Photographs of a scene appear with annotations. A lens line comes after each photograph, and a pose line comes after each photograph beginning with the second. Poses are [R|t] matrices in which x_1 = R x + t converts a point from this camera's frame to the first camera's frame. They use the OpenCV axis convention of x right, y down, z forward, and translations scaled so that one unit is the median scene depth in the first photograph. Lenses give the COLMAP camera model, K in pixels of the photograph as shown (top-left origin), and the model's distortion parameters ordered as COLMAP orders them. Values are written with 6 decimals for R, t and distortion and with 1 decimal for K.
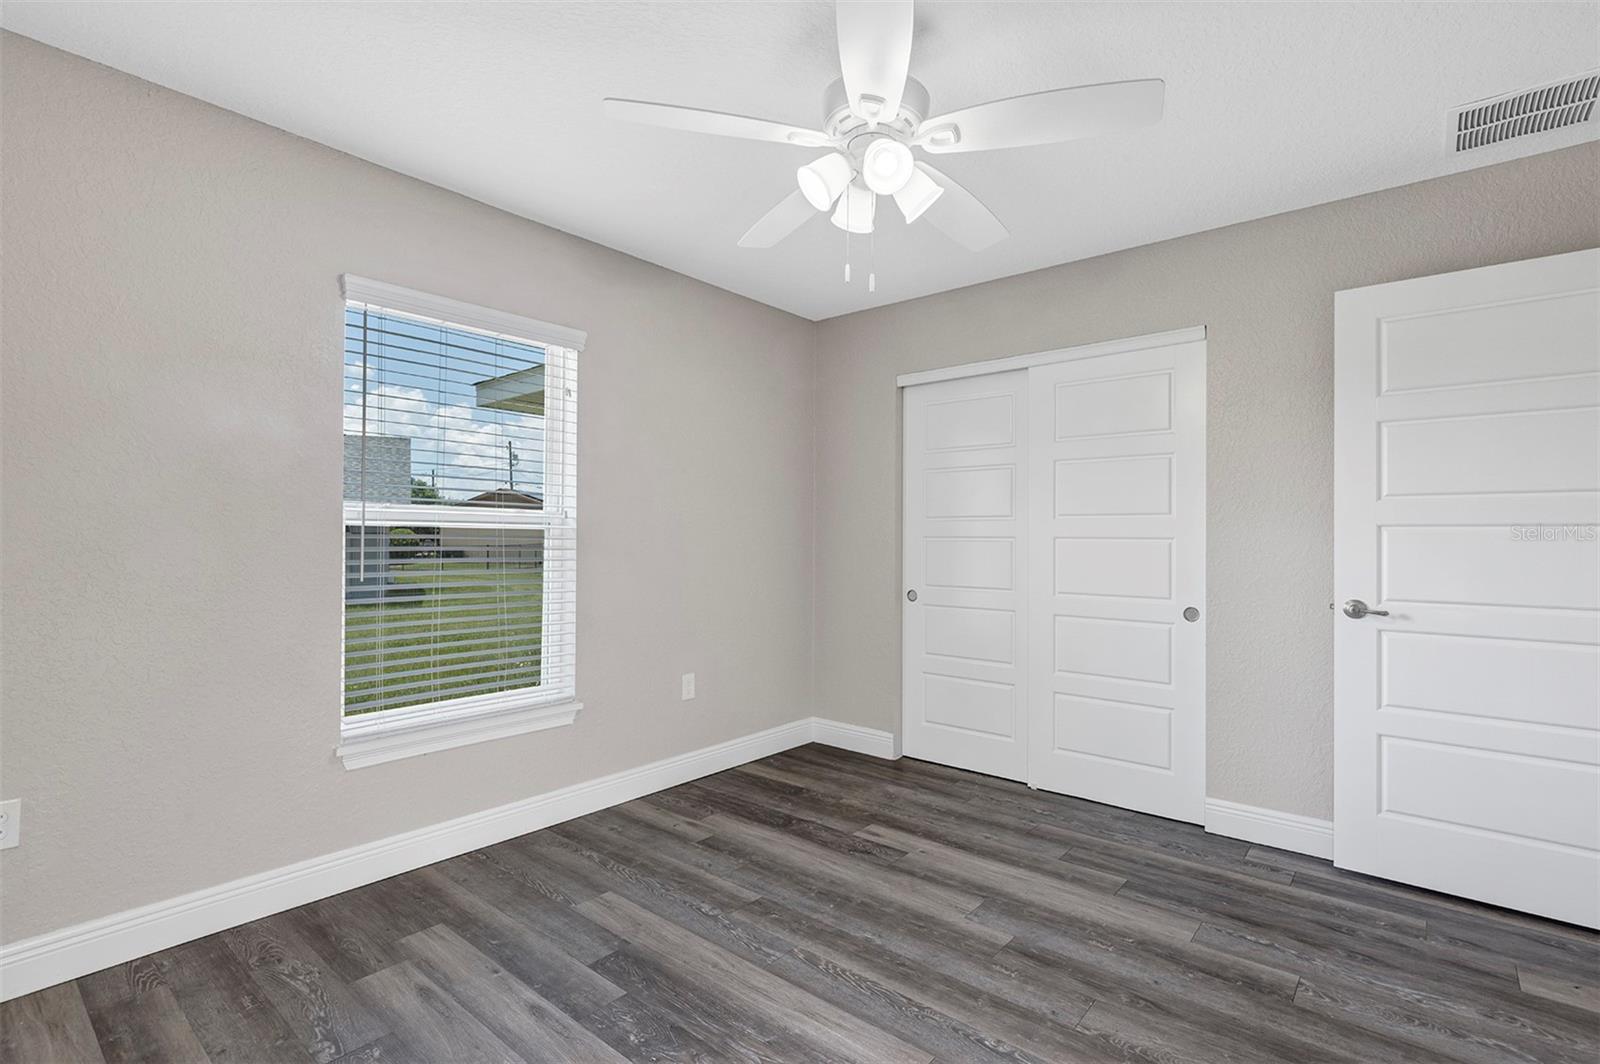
lens RADIAL K [[749.9, 0, 795.7], [0, 749.9, 536.0], [0, 0, 1]] dist [0.000085, 0.000395]
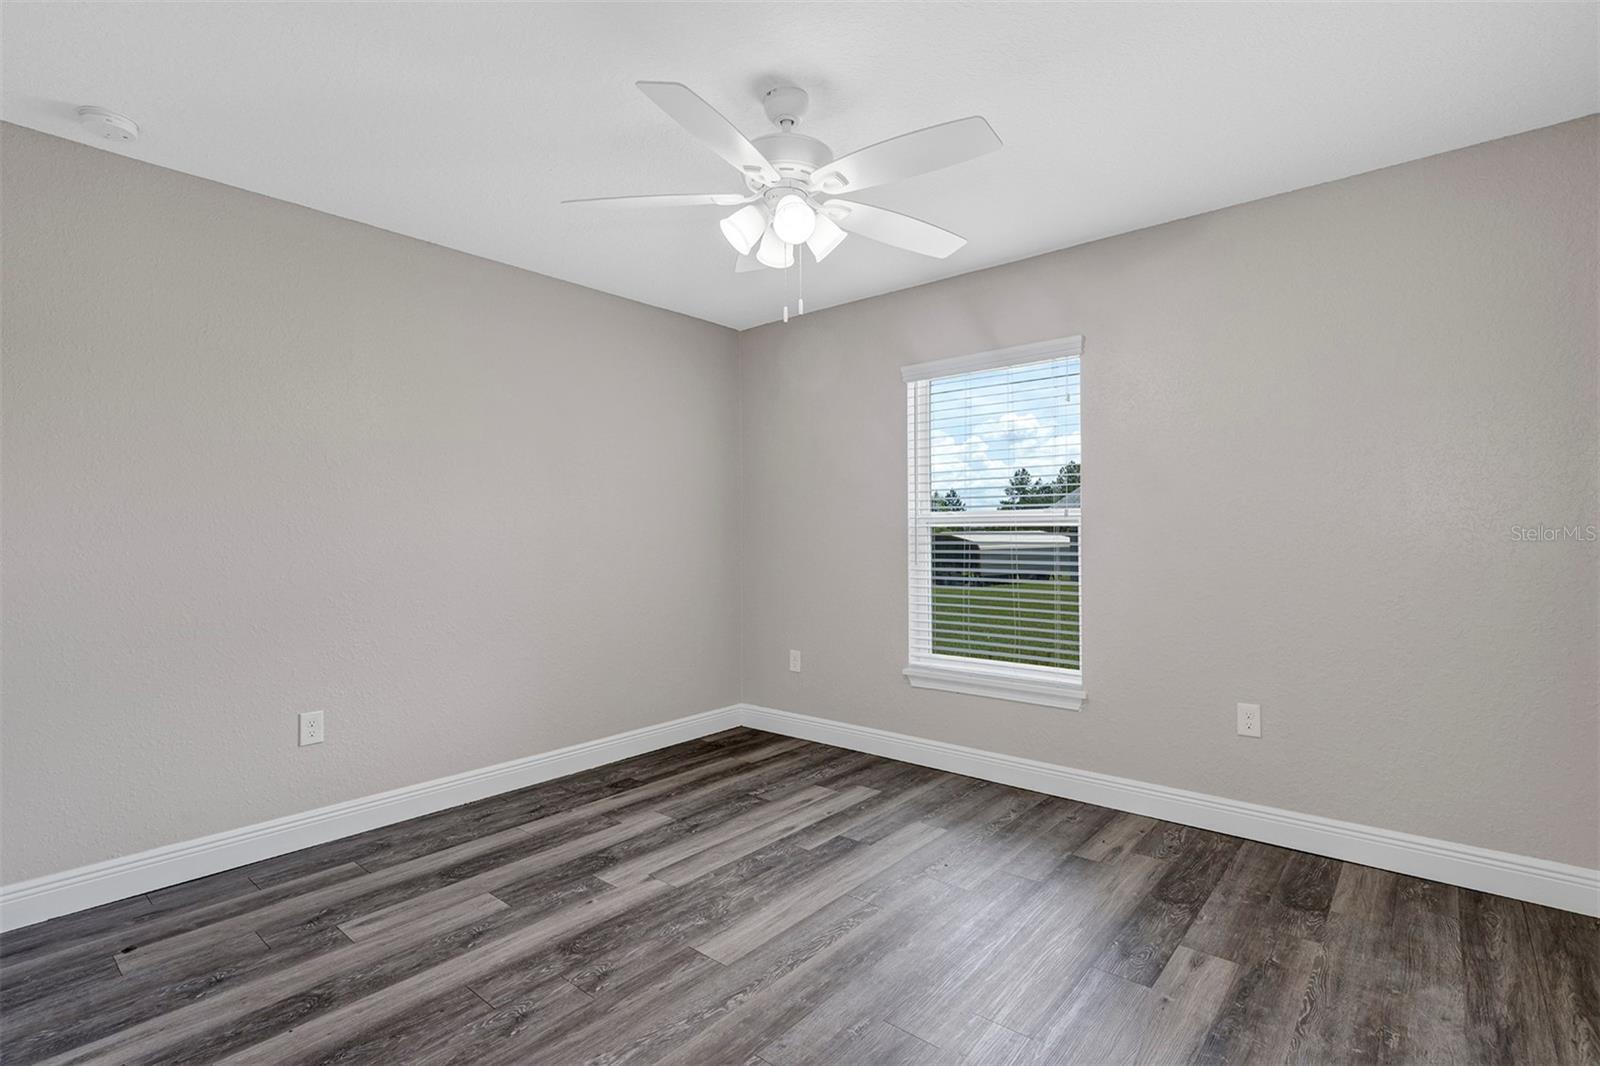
lens RADIAL K [[749.9, 0, 795.7], [0, 749.9, 537.0], [0, 0, 1]] dist [0.000085, 0.000395]
pose [[-0.000161, -0.001888, -0.999998, 0.814041], [0.010195, 0.999946, -0.001890, 0.005680], [0.999948, -0.010195, -0.000141, 0.654992]]
